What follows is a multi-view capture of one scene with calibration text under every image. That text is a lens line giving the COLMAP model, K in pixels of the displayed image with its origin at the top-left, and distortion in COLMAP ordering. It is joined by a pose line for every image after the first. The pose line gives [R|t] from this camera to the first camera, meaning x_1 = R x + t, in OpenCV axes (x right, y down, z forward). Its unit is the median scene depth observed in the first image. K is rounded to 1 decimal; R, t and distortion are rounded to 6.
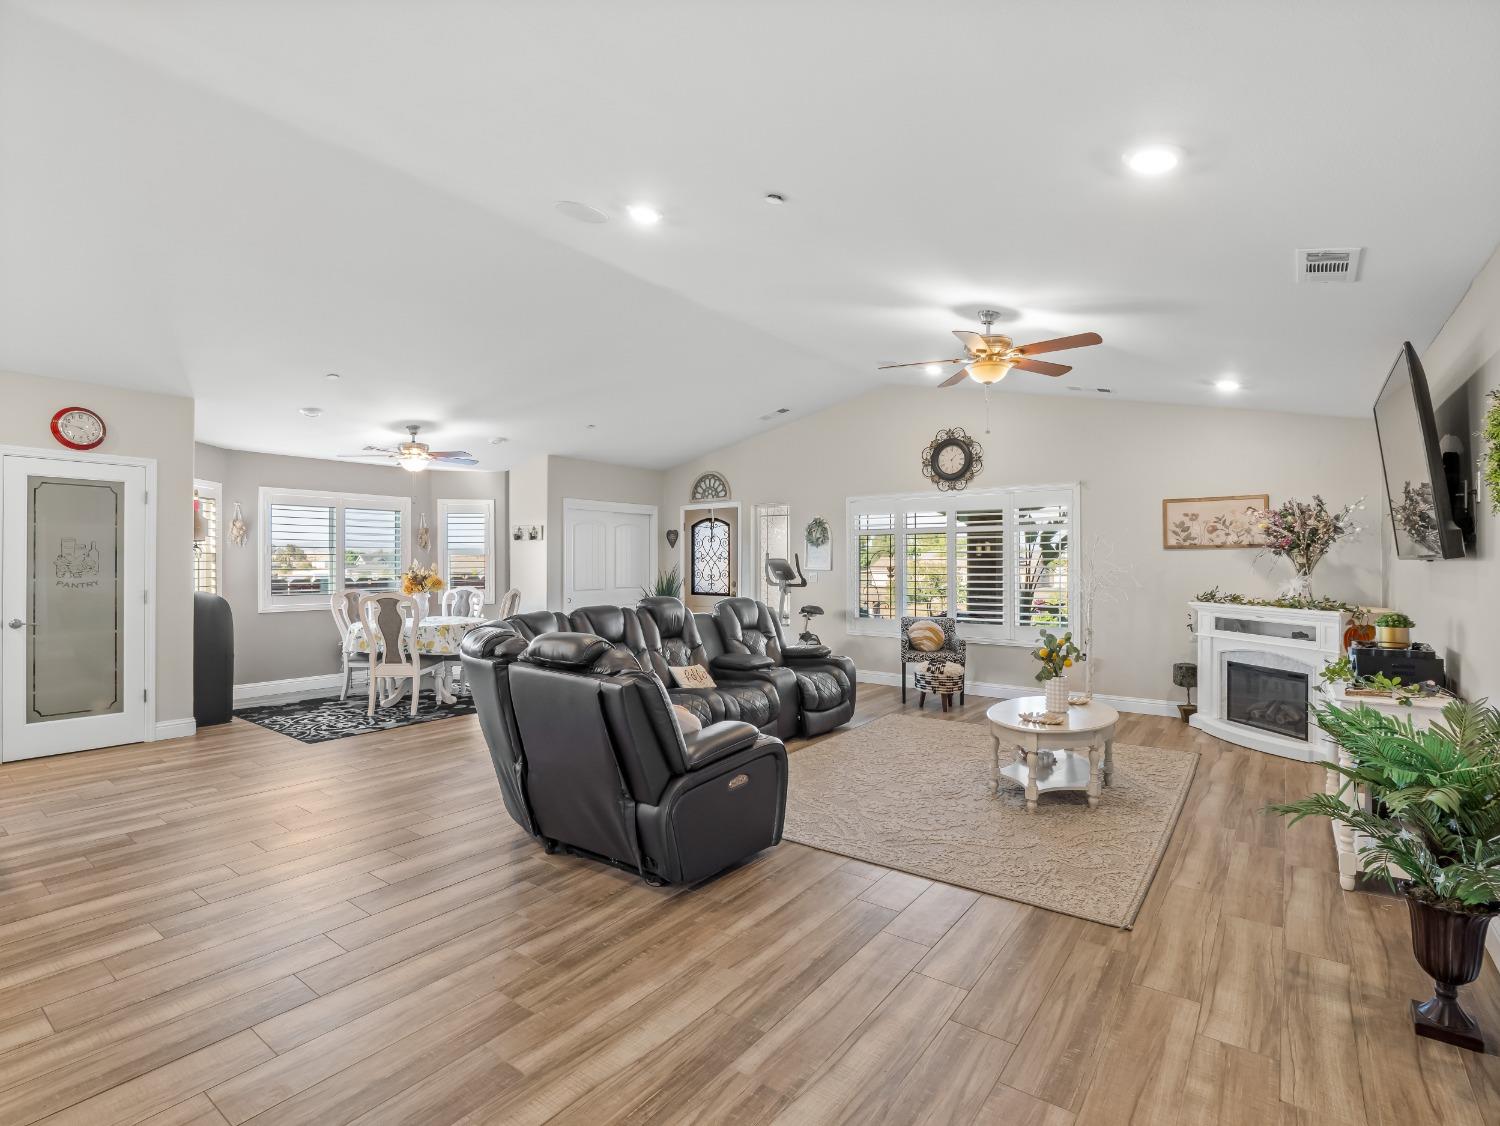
lens RADIAL K [[729.4, 0, 747.9], [0, 729.4, 559.6], [0, 0, 1]] dist [-0.001225, -0.010867]
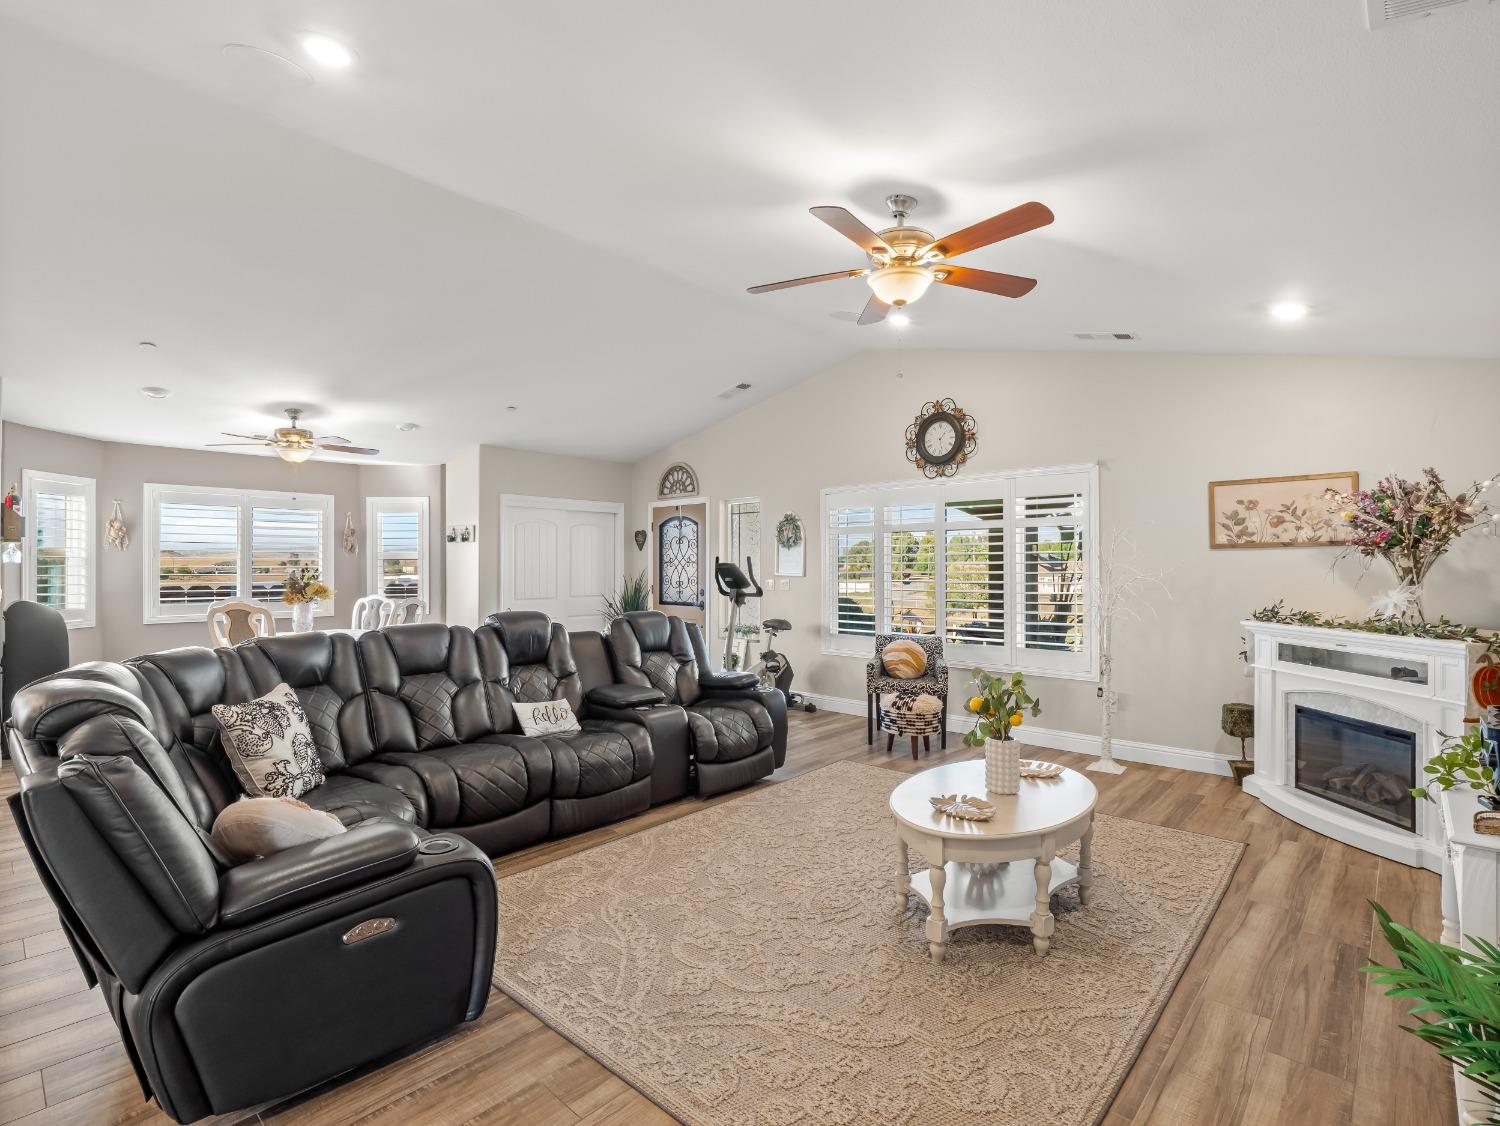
lens RADIAL K [[728.0, 0, 750.0], [0, 728.0, 563.0], [0, 0, 1]] dist [-0.013007, -0.000583]
pose [[0.994792, -0.001385, -0.101918, 0.185789], [0.001156, 0.999997, -0.002304, 0.001240], [0.101921, 0.002174, 0.994790, 0.224837]]
